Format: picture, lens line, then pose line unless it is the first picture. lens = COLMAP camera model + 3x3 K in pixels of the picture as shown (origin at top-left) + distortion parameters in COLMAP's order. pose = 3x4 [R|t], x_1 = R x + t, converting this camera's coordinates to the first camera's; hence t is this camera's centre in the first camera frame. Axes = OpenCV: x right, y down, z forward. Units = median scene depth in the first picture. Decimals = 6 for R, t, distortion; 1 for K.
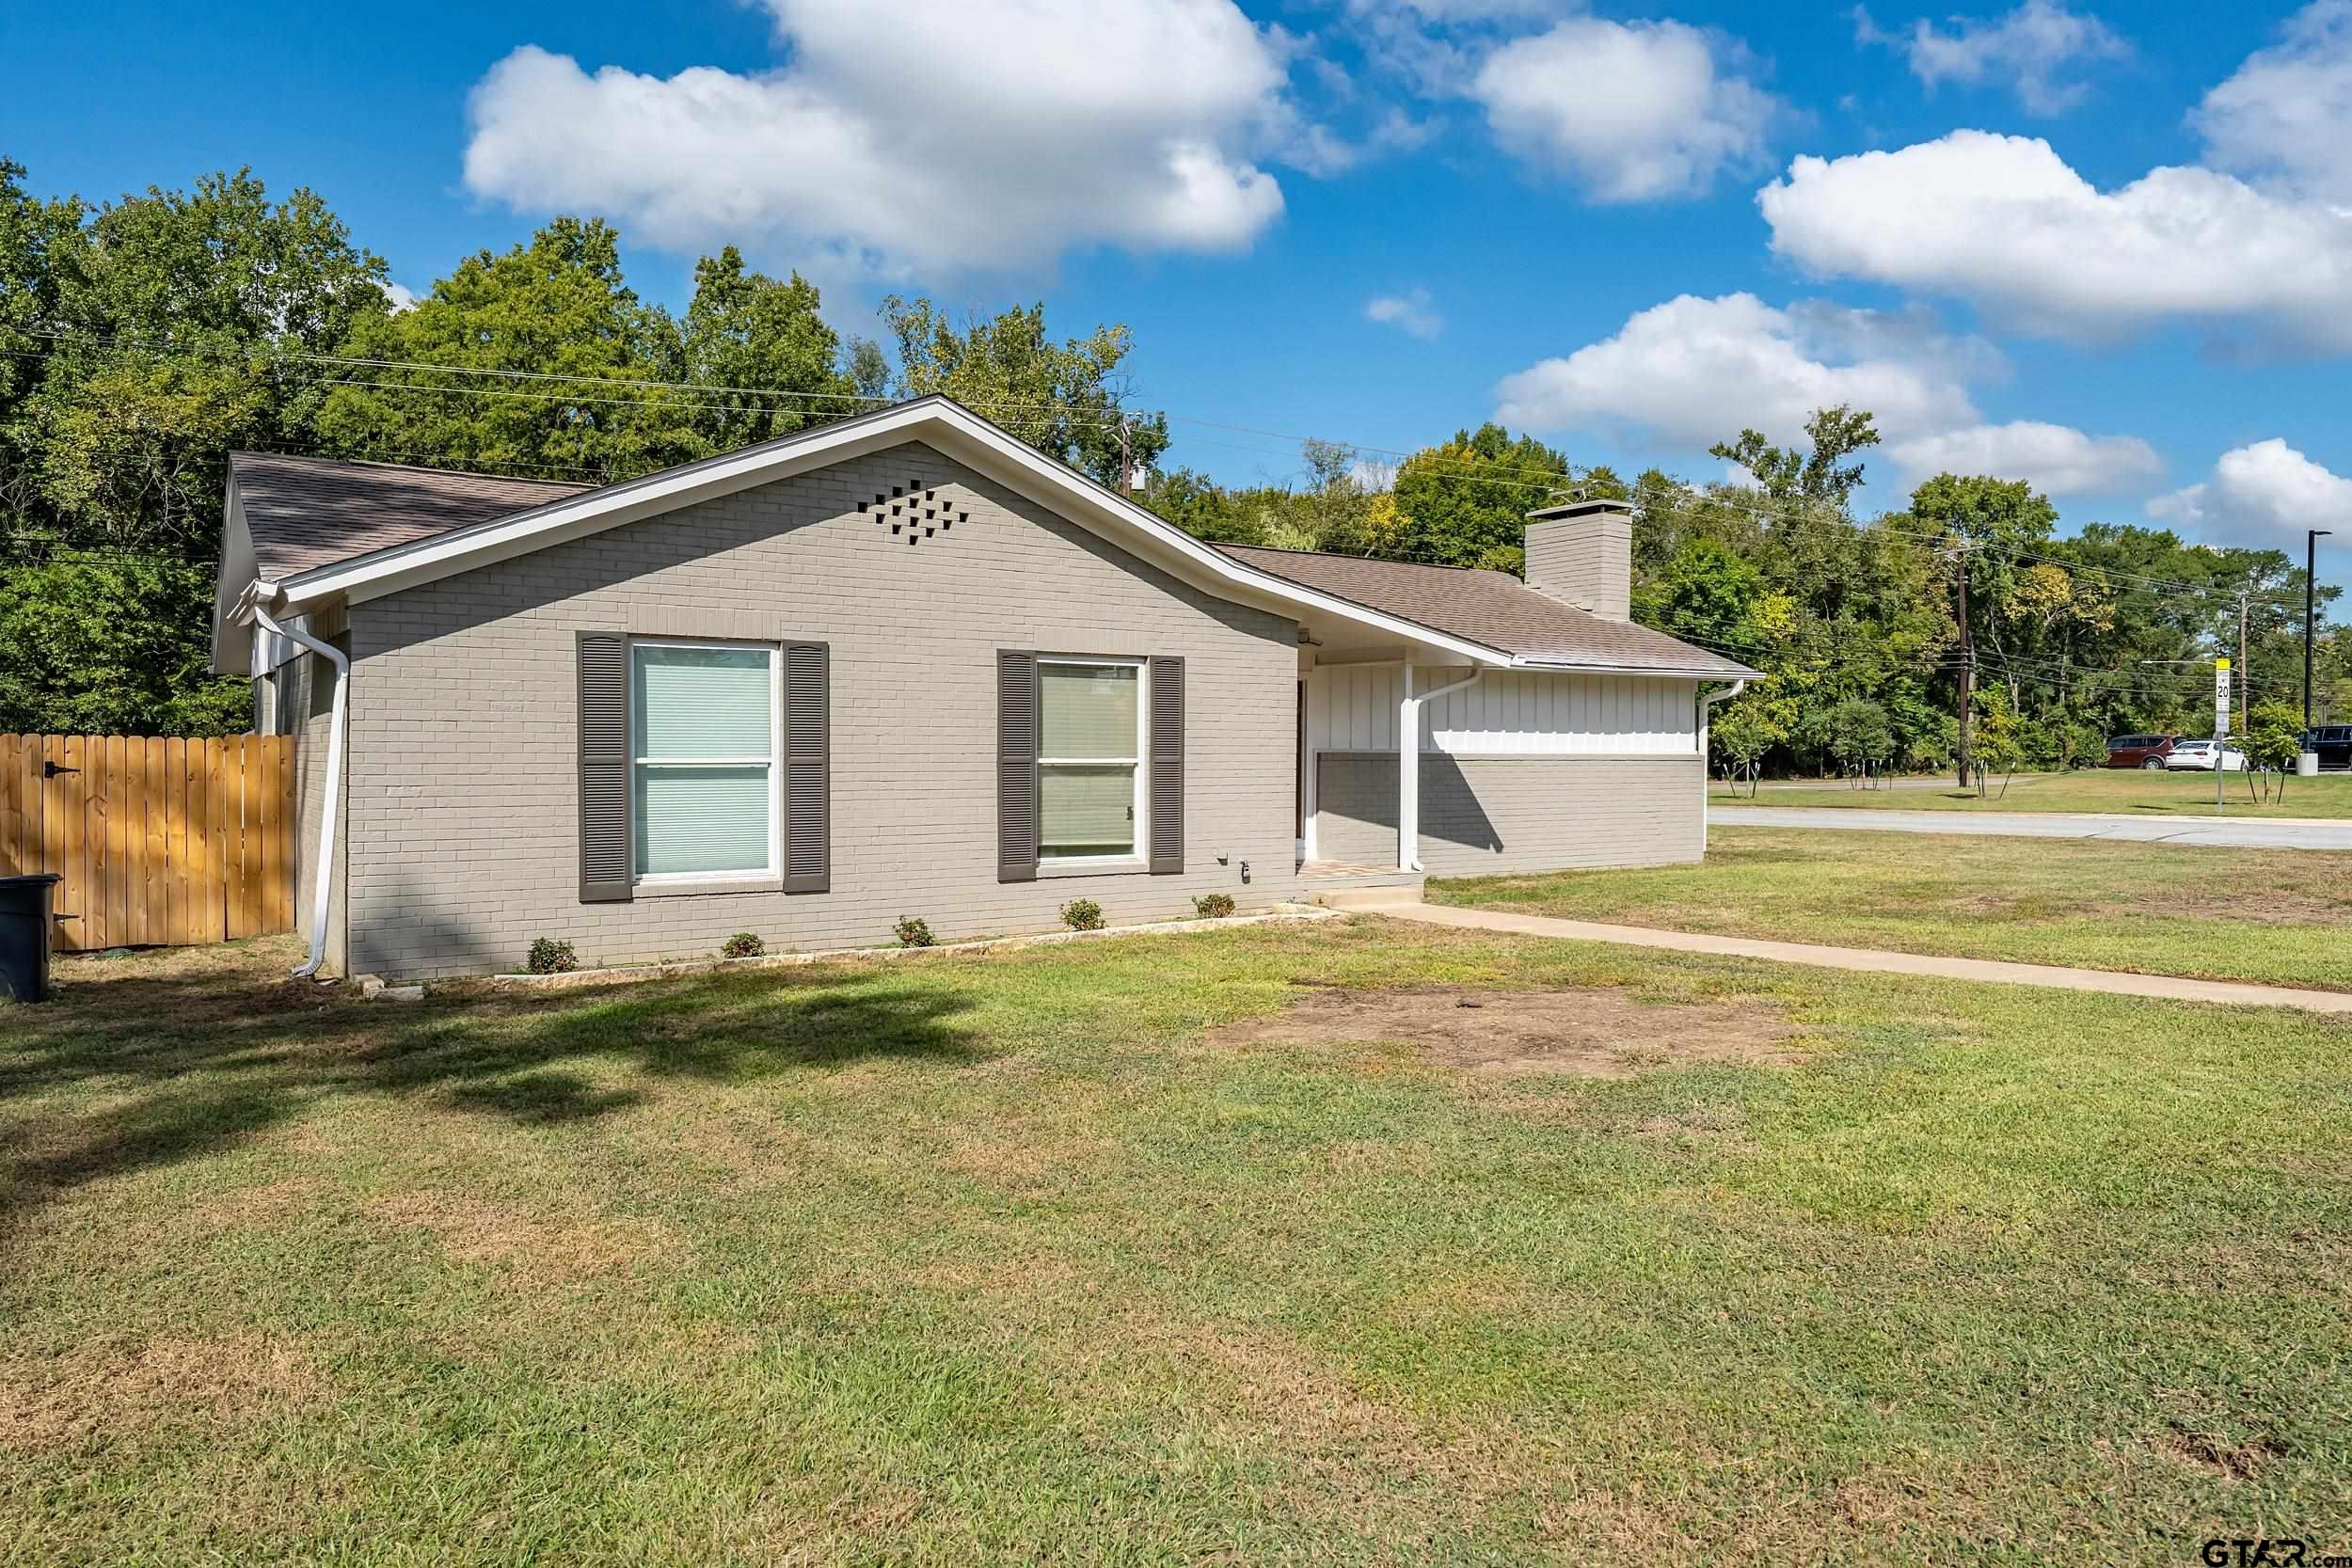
lens RADIAL K [[1590.6, 0, 1160.6], [0, 1590.6, 773.2], [0, 0, 1]] dist [-0.006826, 0.001295]
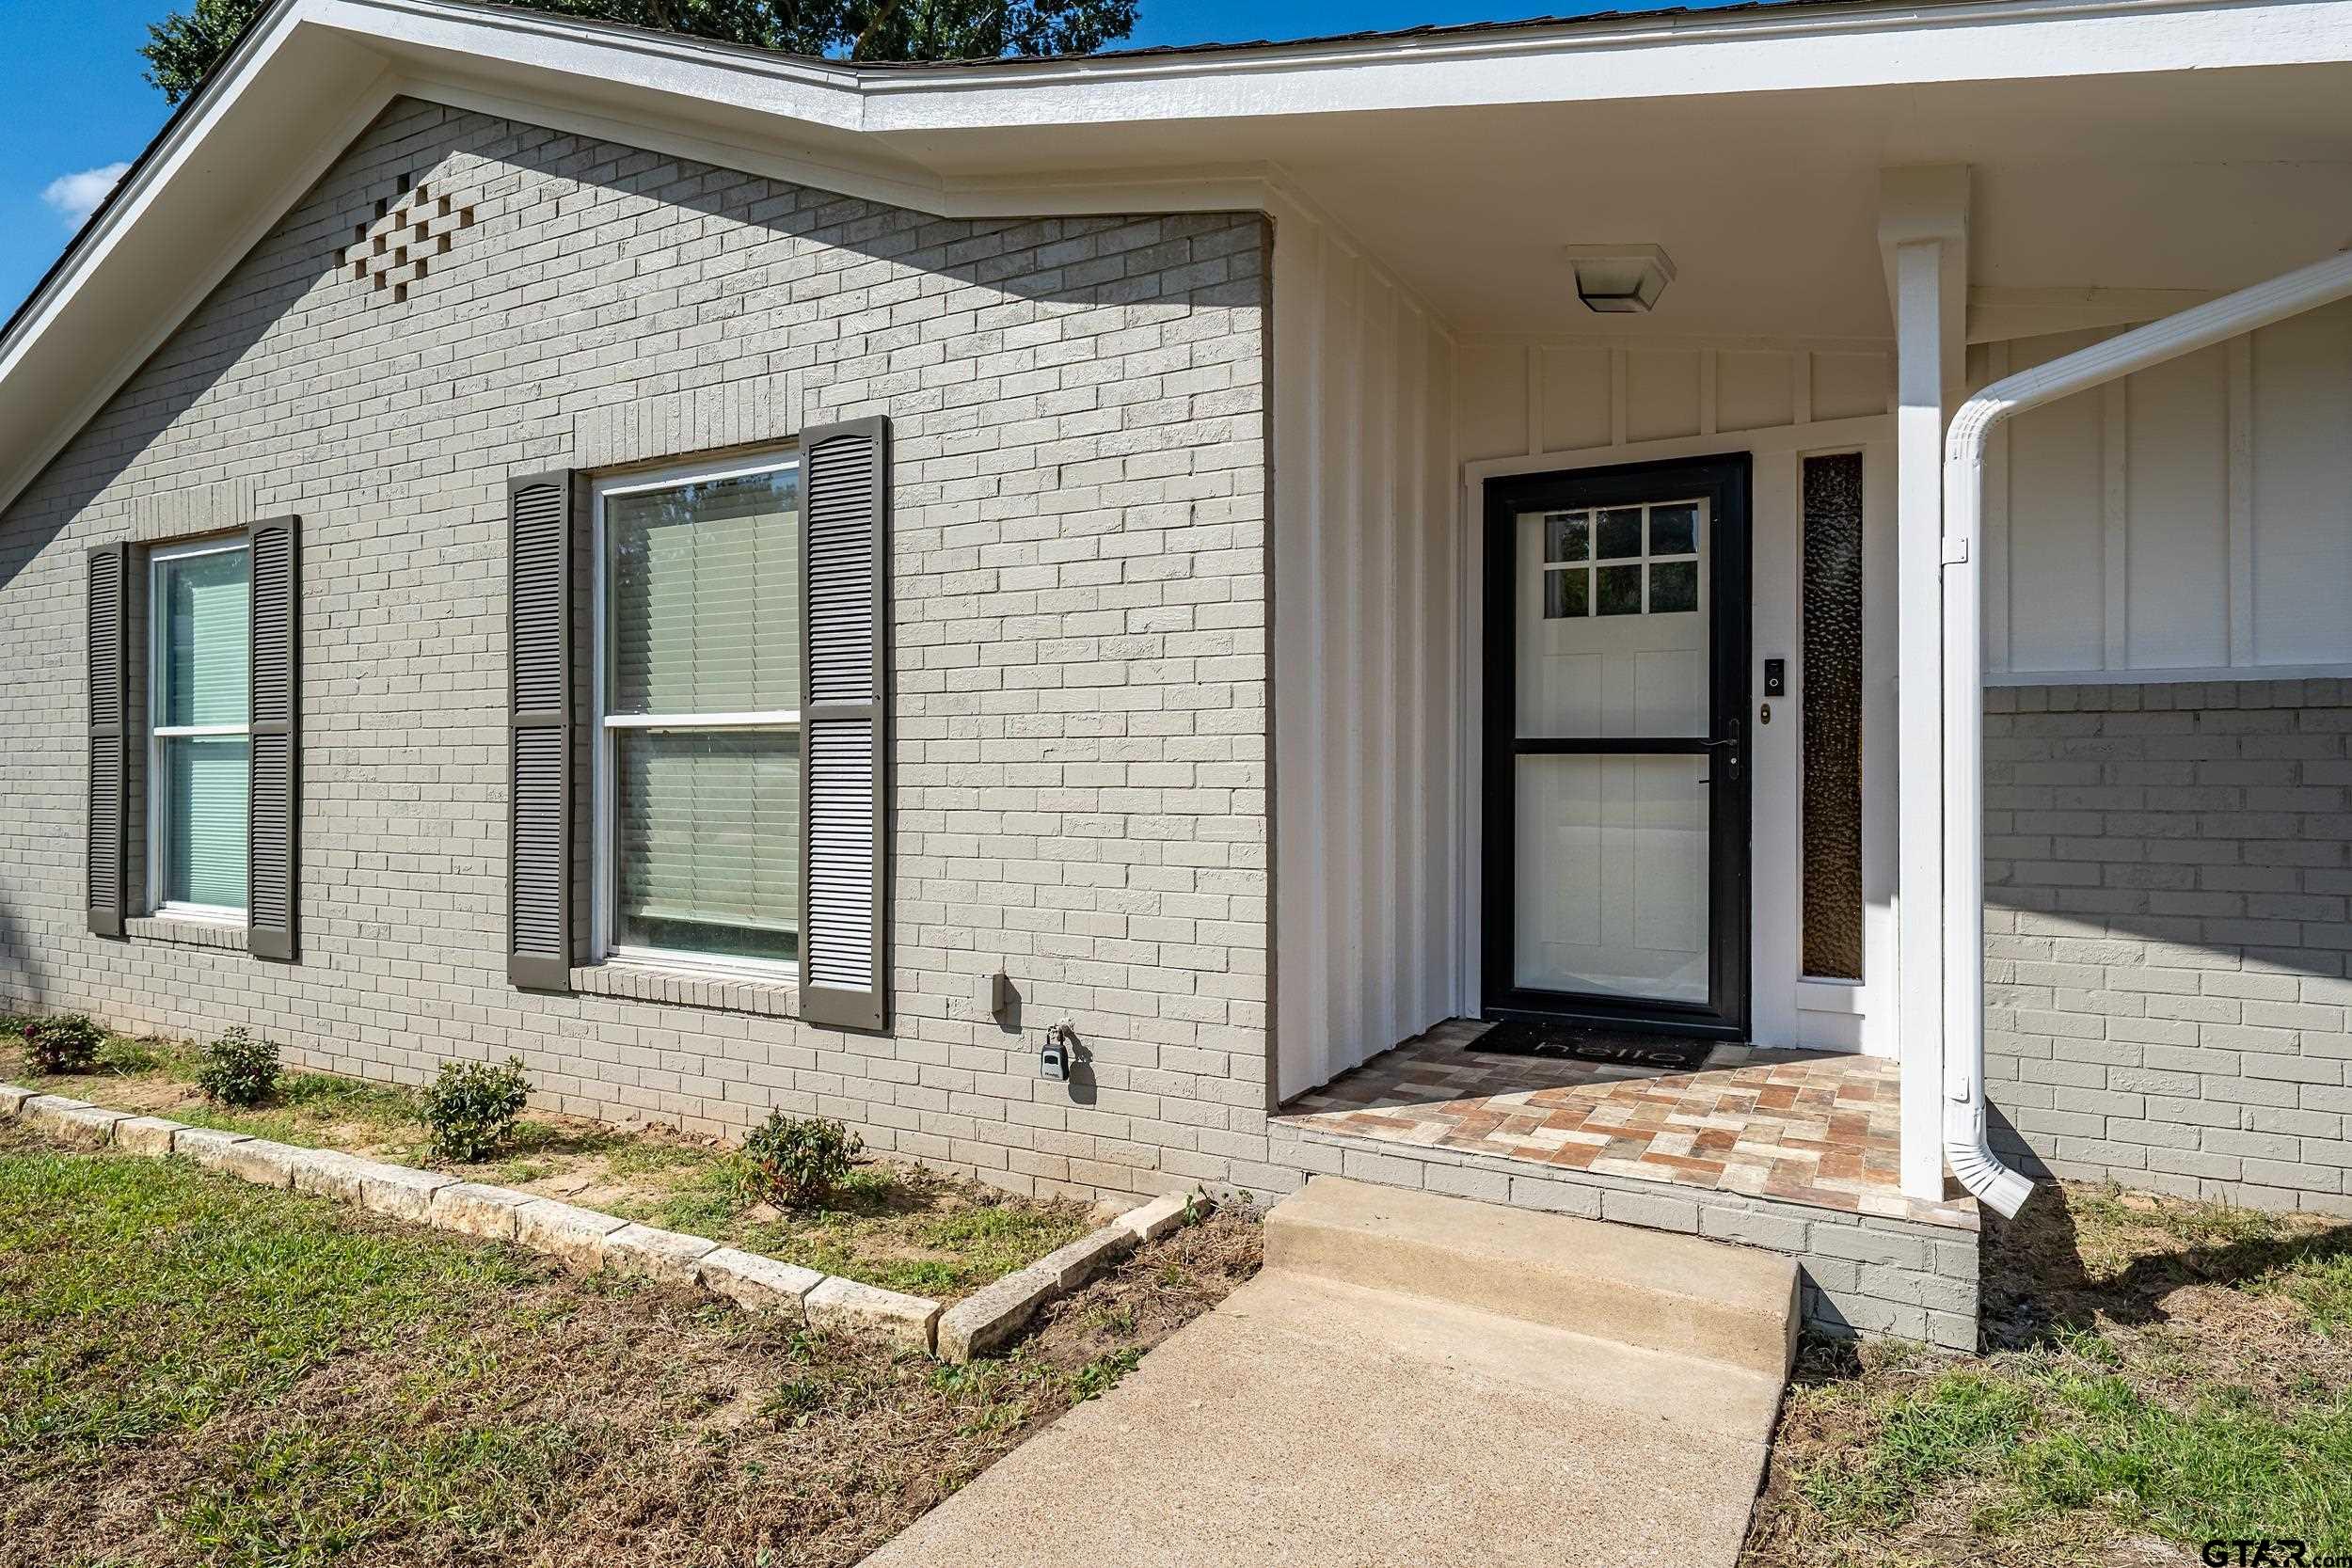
lens RADIAL K [[1346.7, 0, 1177.8], [0, 1346.7, 770.6], [0, 0, 1]] dist [0.008296, 0.000136]
pose [[0.454274, -0.001115, -0.890861, 0.321629], [-0.010918, 0.999917, -0.006819, 0.006555], [0.890795, 0.012825, 0.454224, 0.960543]]
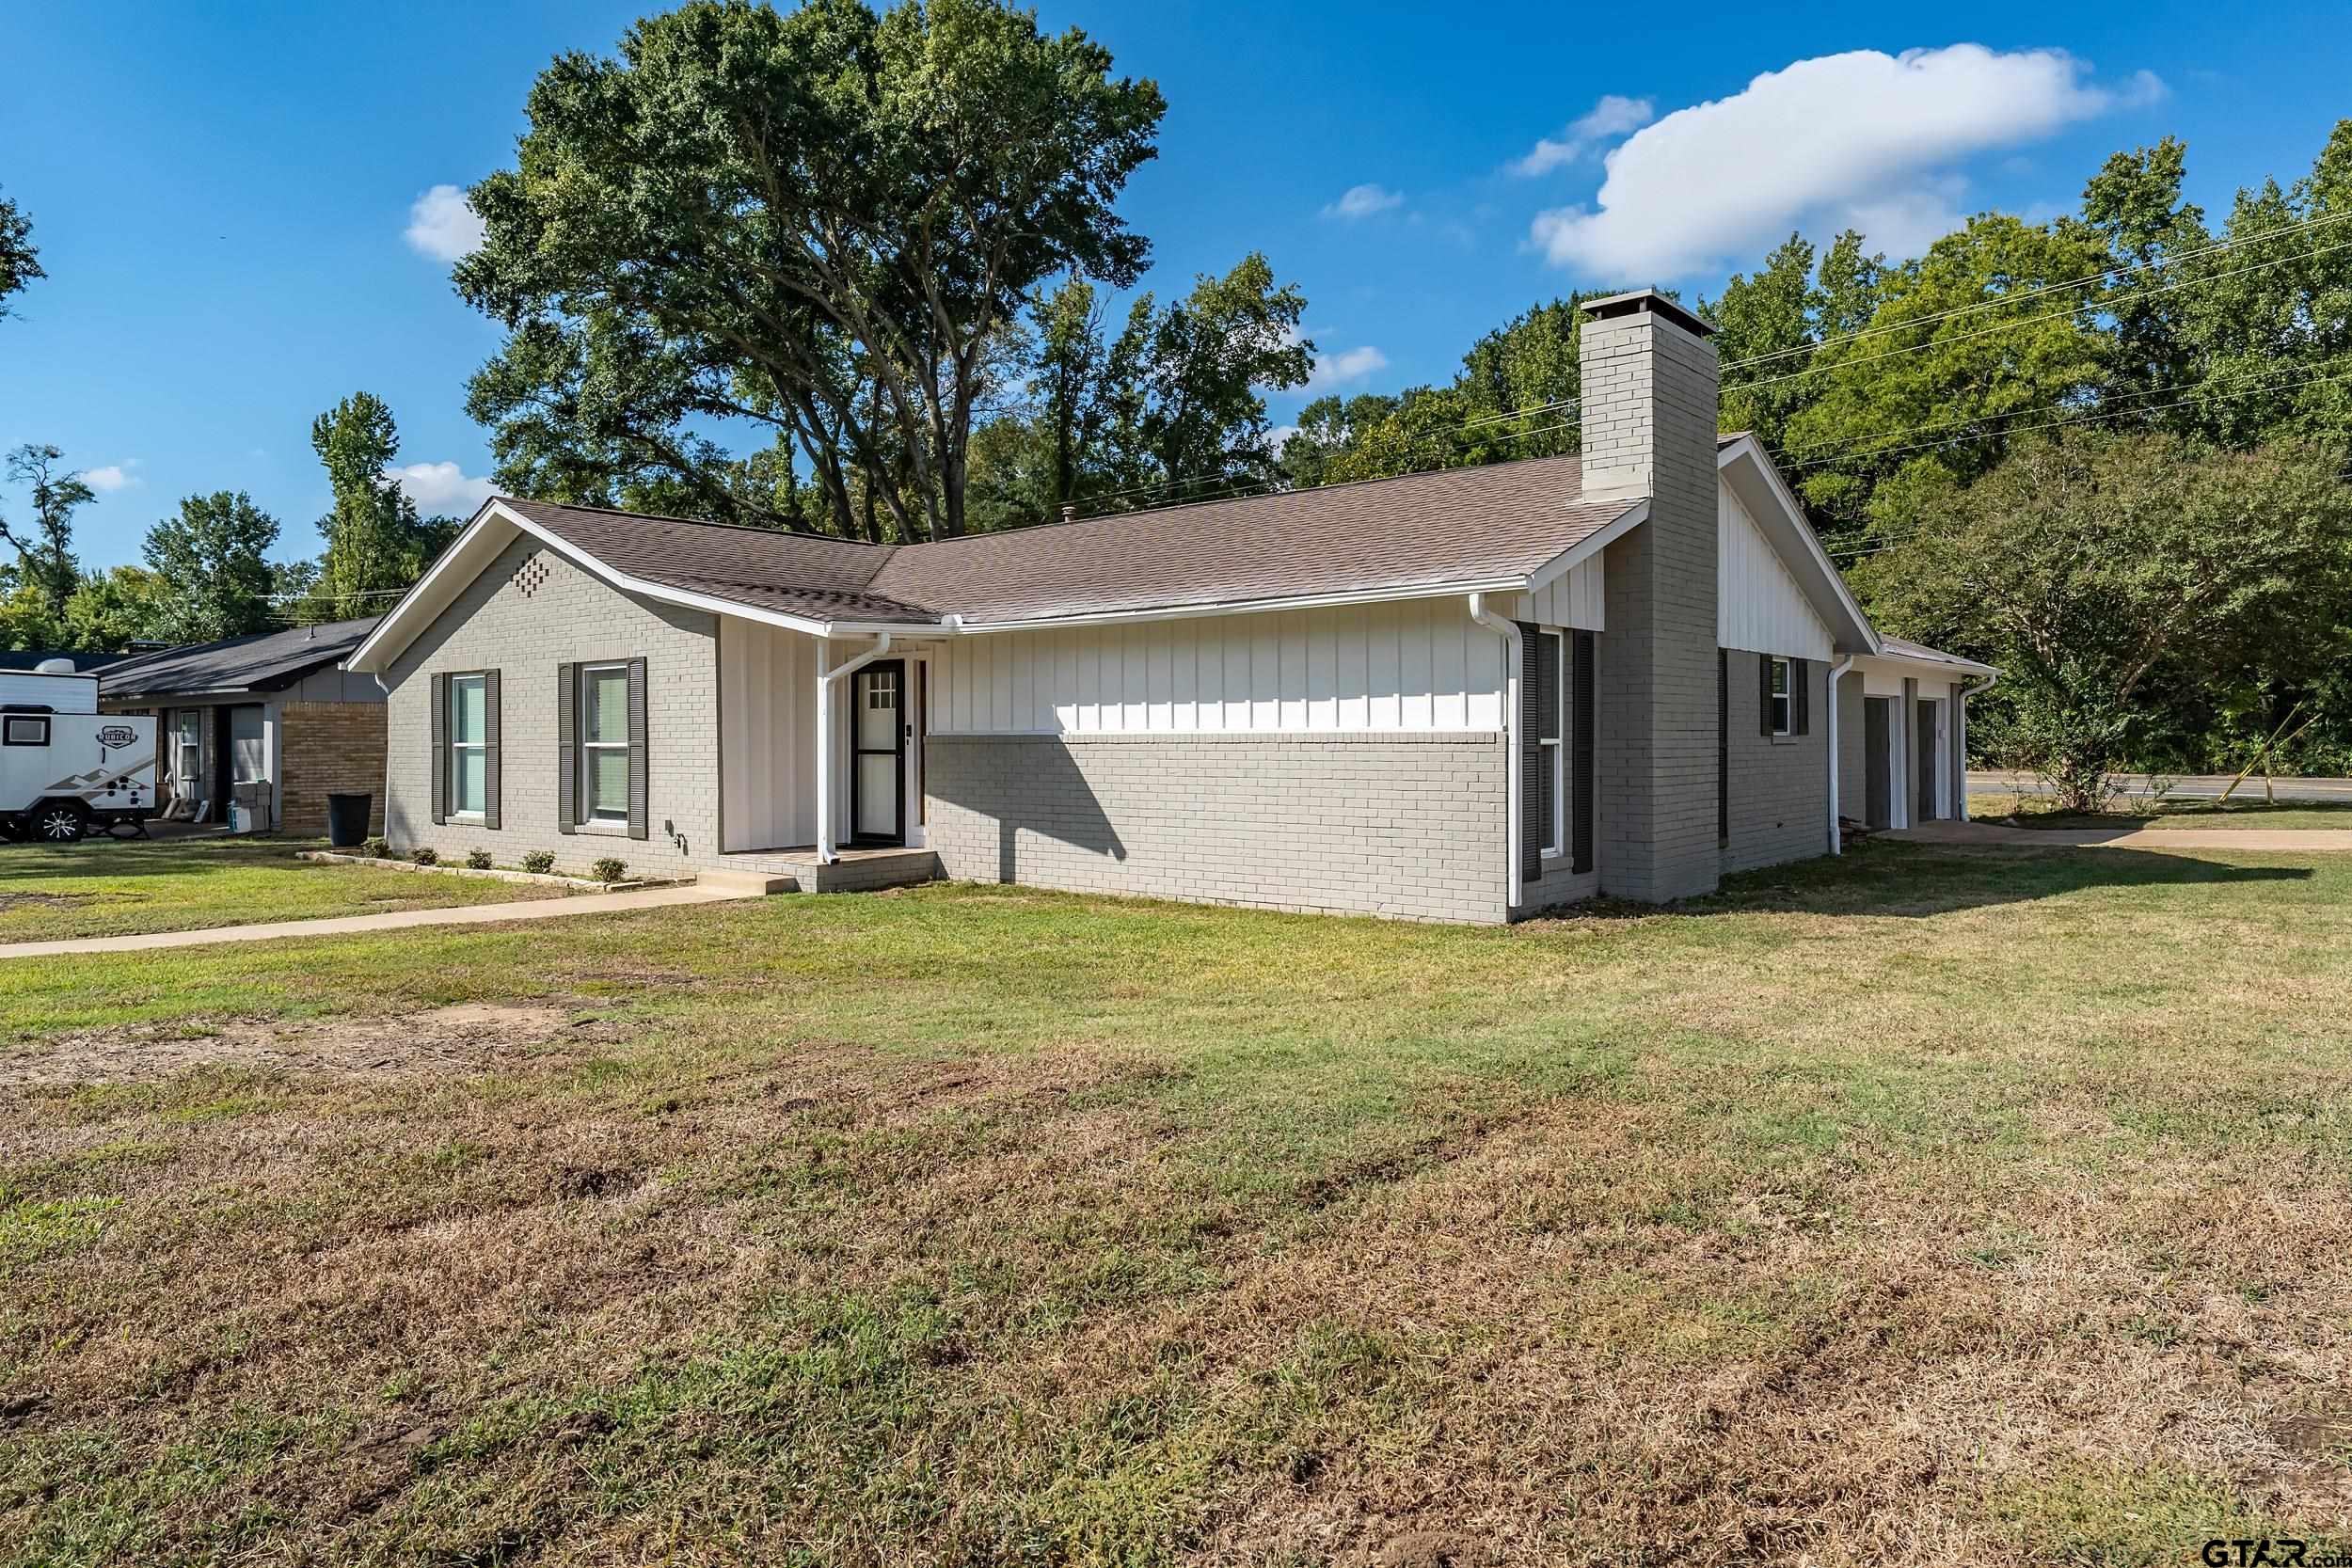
lens RADIAL K [[1399.6, 0, 1198.1], [0, 1399.6, 731.0], [0, 0, 1]] dist [0.012237, 0.000170]
pose [[0.298940, -0.007468, -0.954243, 1.184513], [-0.002706, 0.999959, -0.008673, -0.010211], [0.954268, 0.005175, 0.298908, 1.125315]]
